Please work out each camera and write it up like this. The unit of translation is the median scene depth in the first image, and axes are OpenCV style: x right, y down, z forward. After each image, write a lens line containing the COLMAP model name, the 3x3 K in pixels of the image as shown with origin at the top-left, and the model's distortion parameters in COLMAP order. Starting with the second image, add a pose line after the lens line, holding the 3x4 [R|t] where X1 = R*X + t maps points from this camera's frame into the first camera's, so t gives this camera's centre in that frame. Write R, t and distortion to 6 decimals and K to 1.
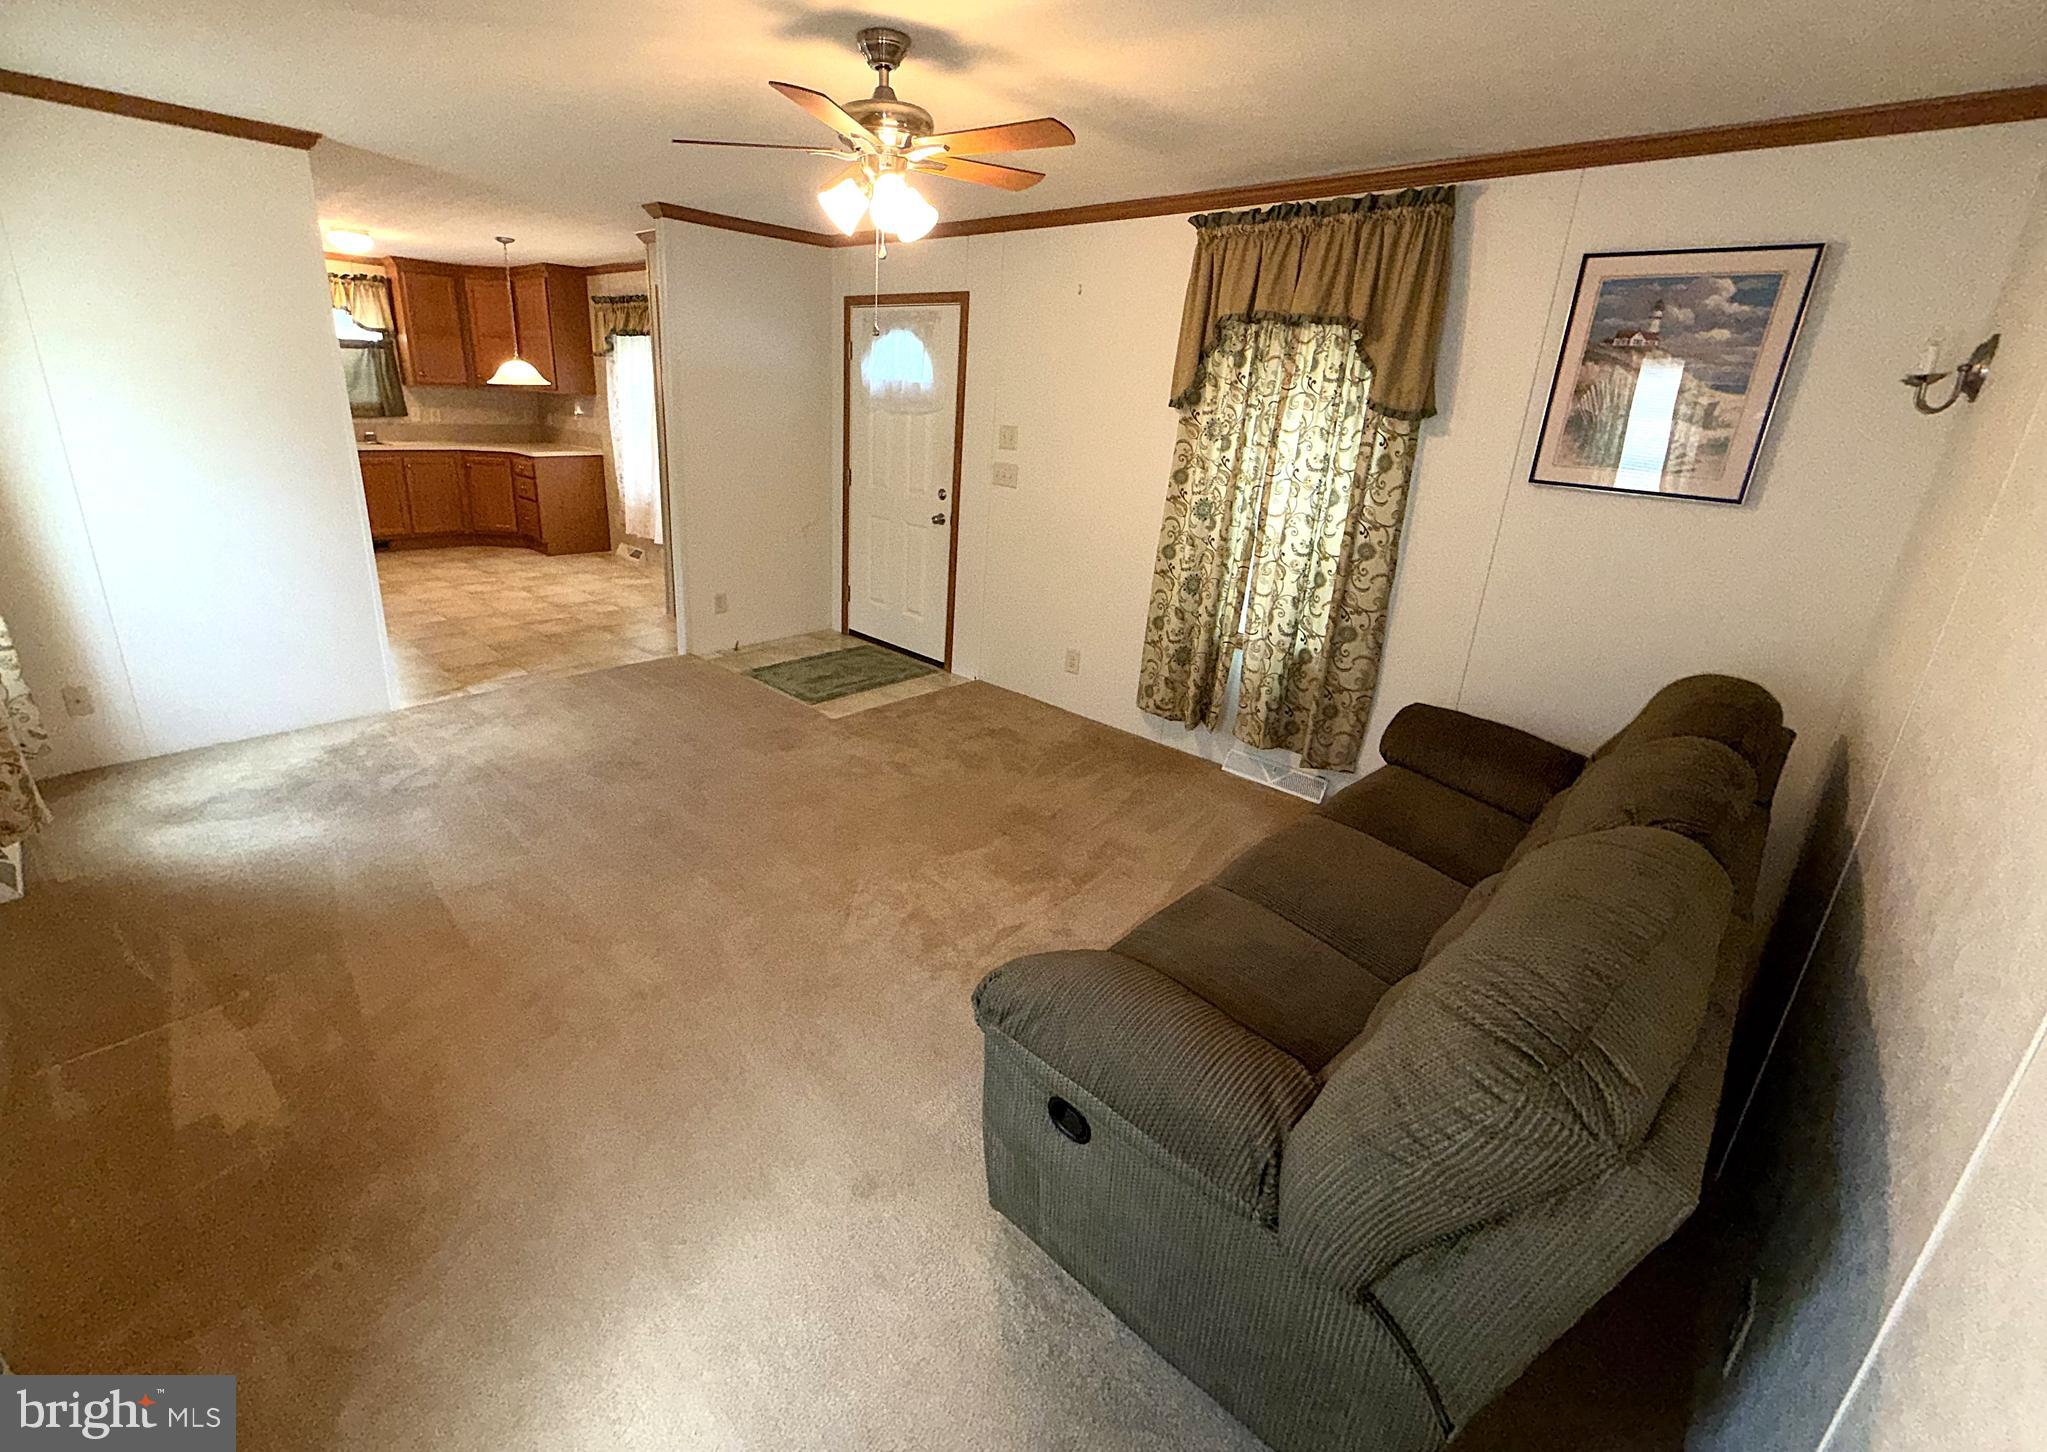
lens RADIAL K [[879.6, 0, 980.7], [0, 879.6, 680.8], [0, 0, 1]] dist [-0.004061, -0.000364]
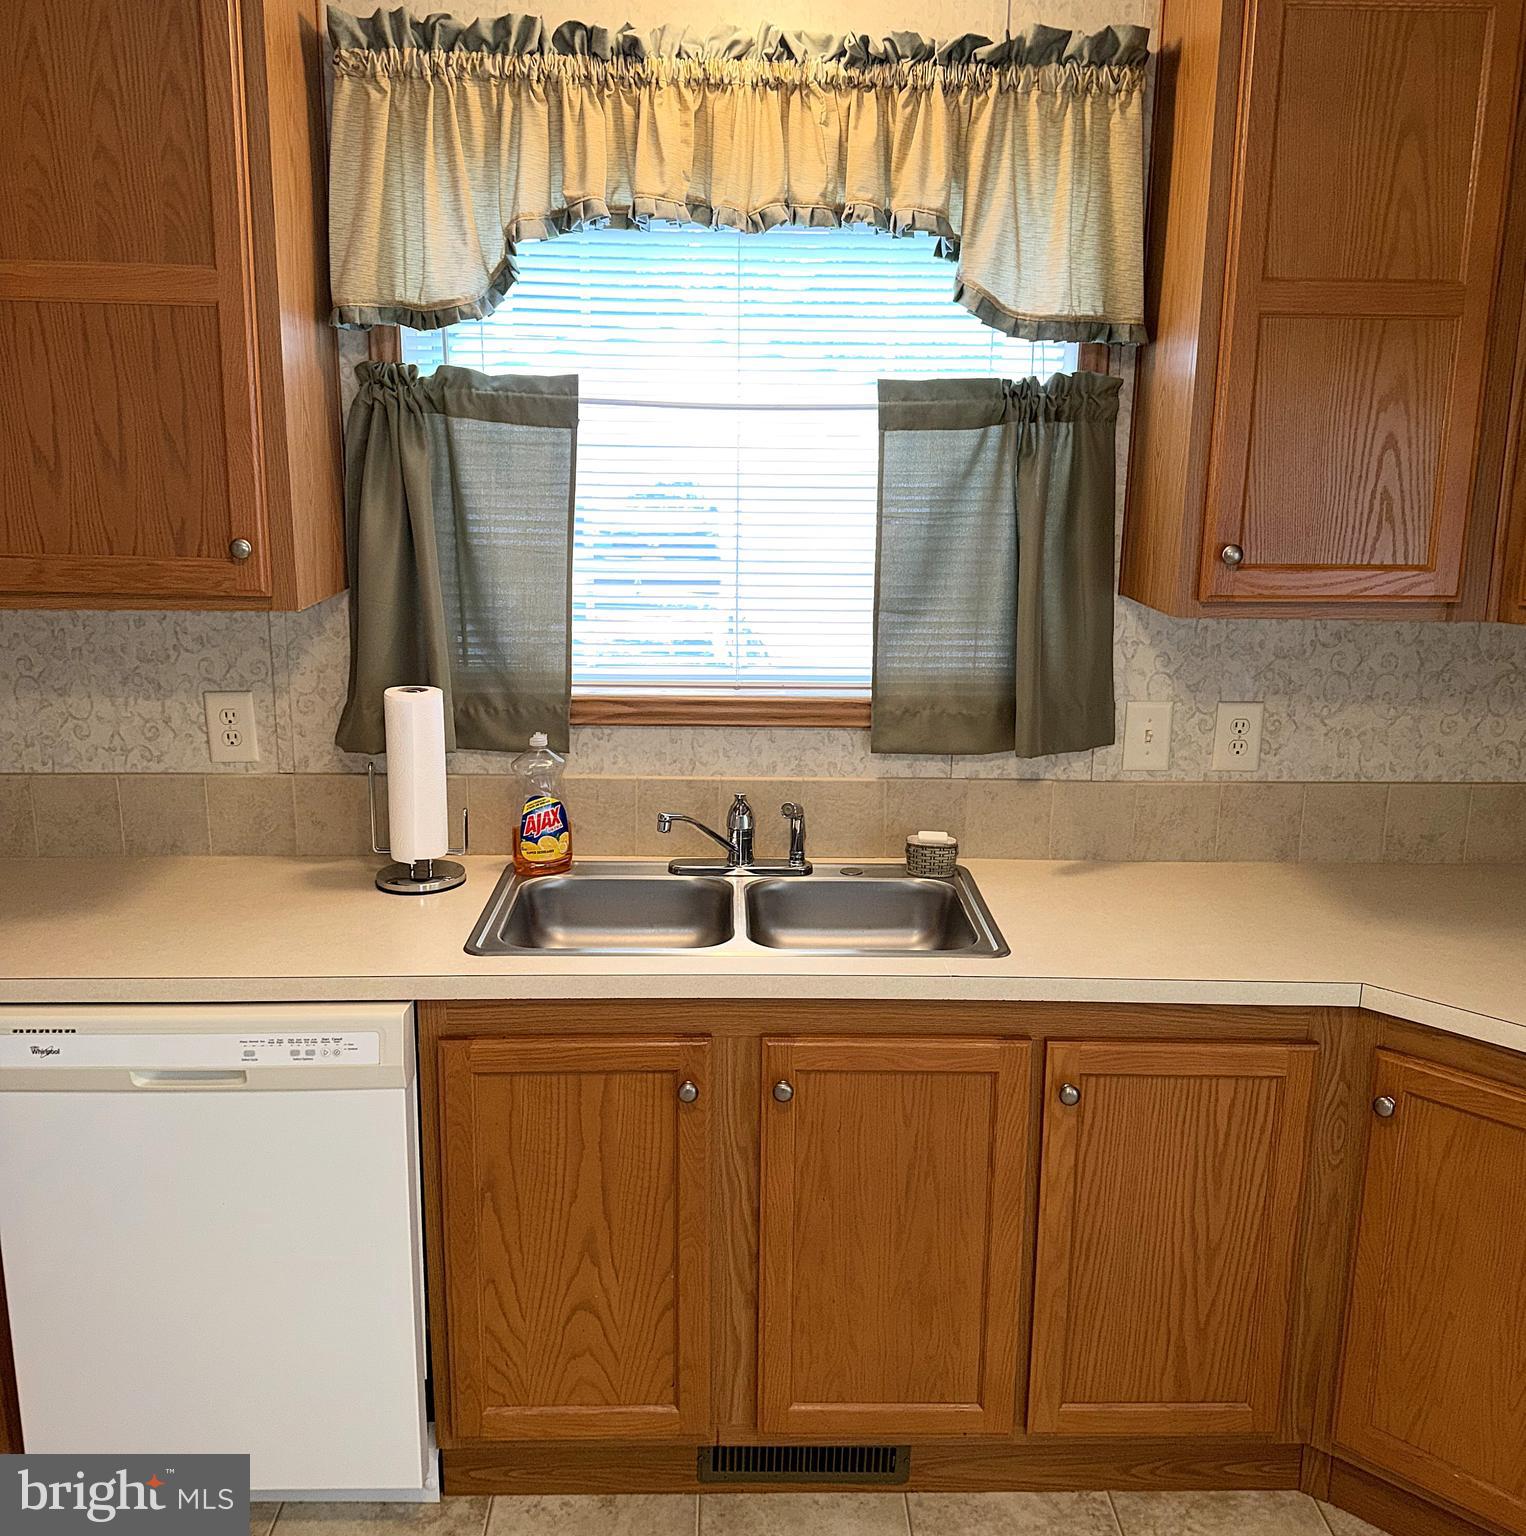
lens RADIAL K [[1494.2, 0, 776.0], [0, 1494.2, 761.0], [0, 0, 1]] dist [0.016546, 0.000000]
pose [[0.721976, 0.123066, -0.680886, -0.497557], [-0.196961, 0.979898, -0.031736, -0.283728], [0.663293, 0.157021, 0.731701, 0.732563]]
